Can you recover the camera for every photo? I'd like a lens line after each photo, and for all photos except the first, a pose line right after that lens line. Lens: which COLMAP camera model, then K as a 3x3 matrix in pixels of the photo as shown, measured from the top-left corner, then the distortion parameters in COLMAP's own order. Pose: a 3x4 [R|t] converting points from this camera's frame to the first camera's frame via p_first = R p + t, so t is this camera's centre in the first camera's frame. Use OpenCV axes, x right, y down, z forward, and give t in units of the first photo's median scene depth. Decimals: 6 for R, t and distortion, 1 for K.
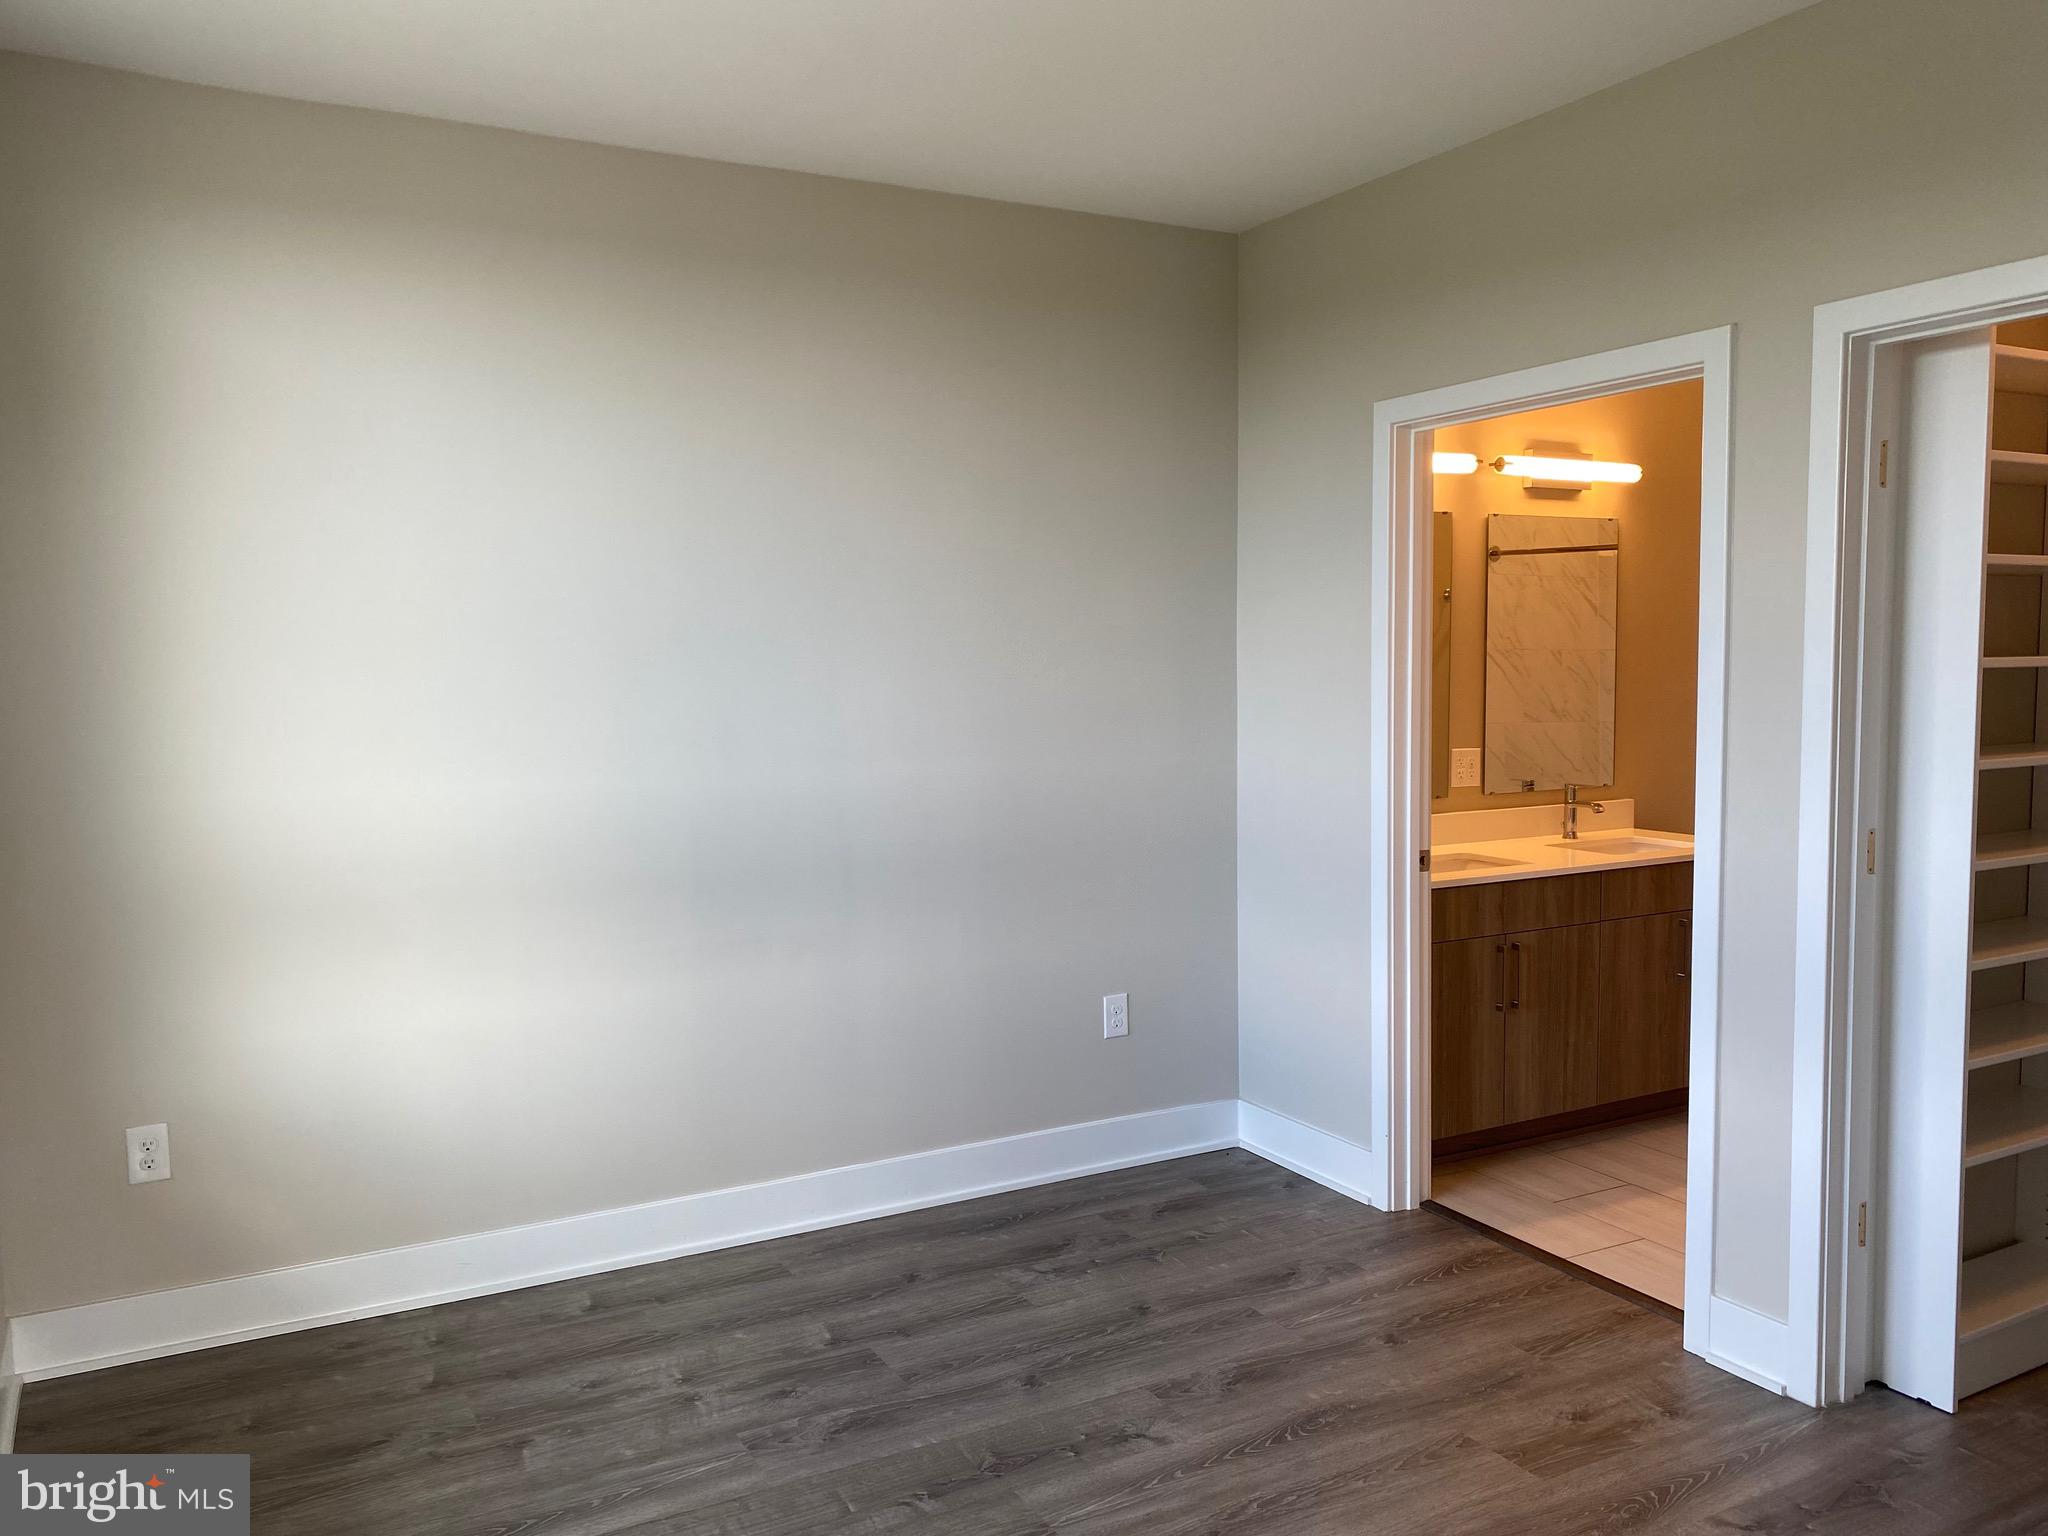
lens RADIAL K [[1532.0, 0, 1024.0], [0, 1532.0, 768.0], [0, 0, 1]] dist [0.005652, 0.000628]
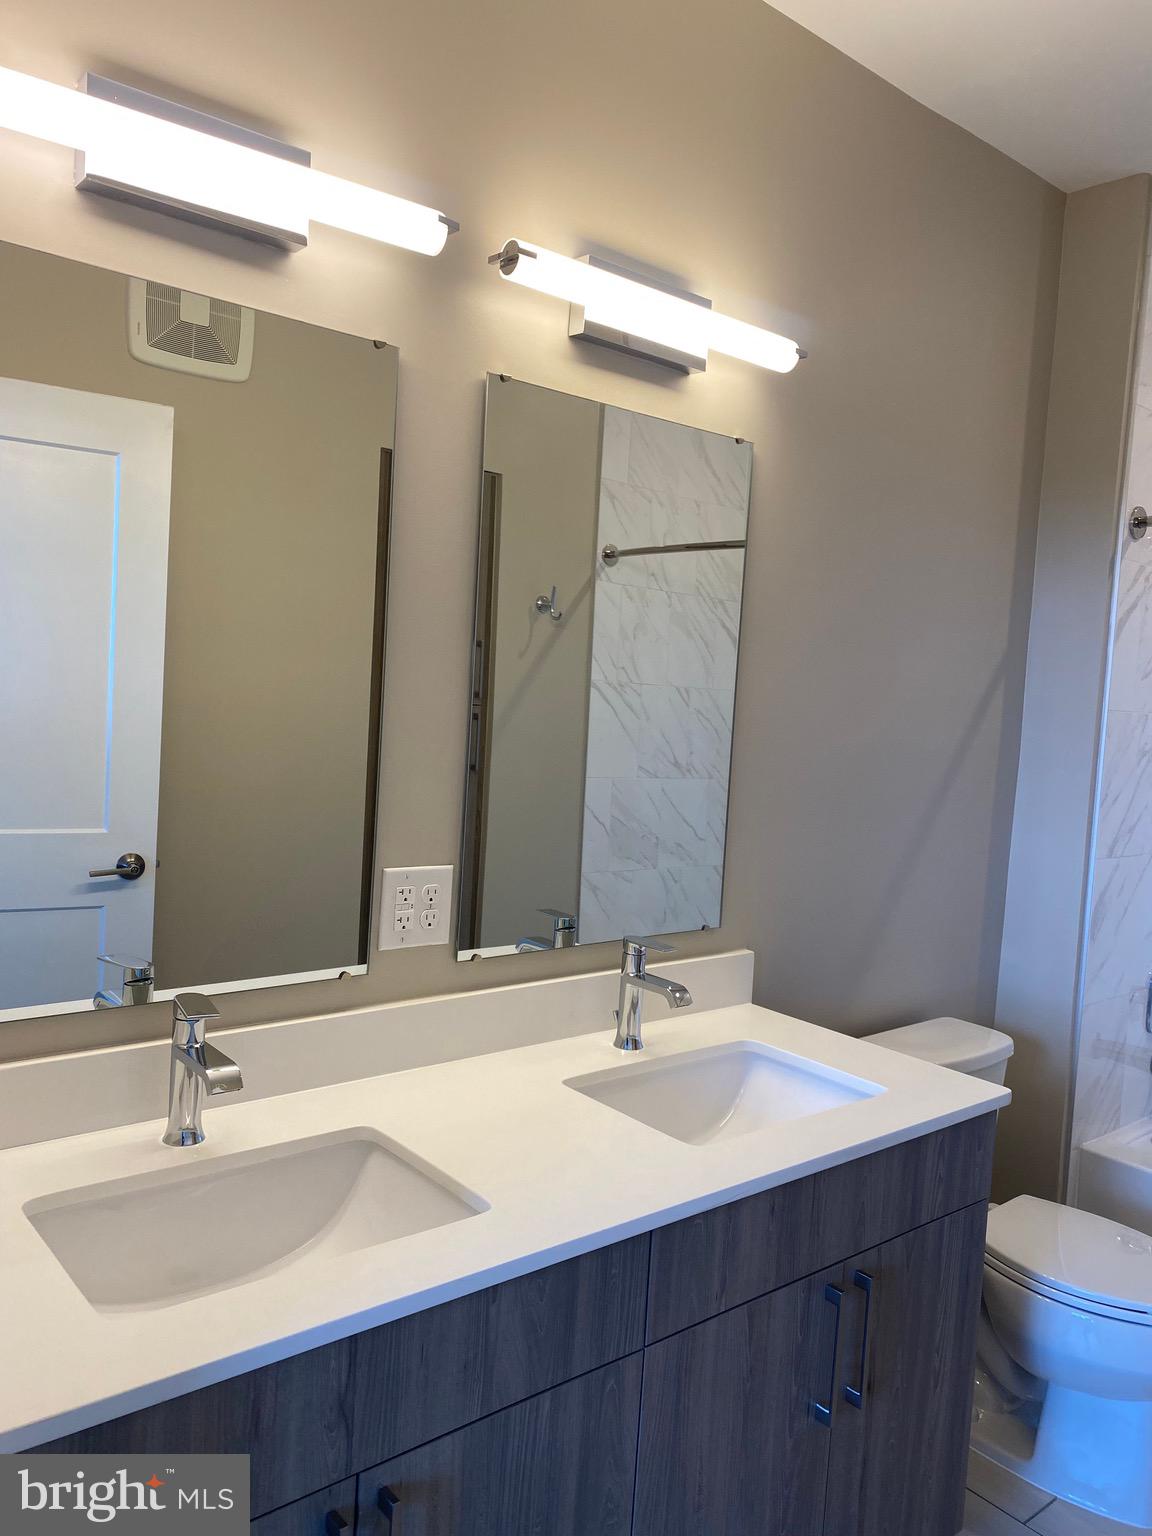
lens RADIAL K [[1198.3, 0, 576.0], [0, 1198.3, 768.0], [0, 0, 1]] dist [-0.003039, -0.003408]
pose [[0.976608, 0.055123, 0.207844, 0.250865], [-0.054627, 0.998474, -0.008130, -0.041634], [-0.207975, -0.003414, 0.978128, 0.614561]]
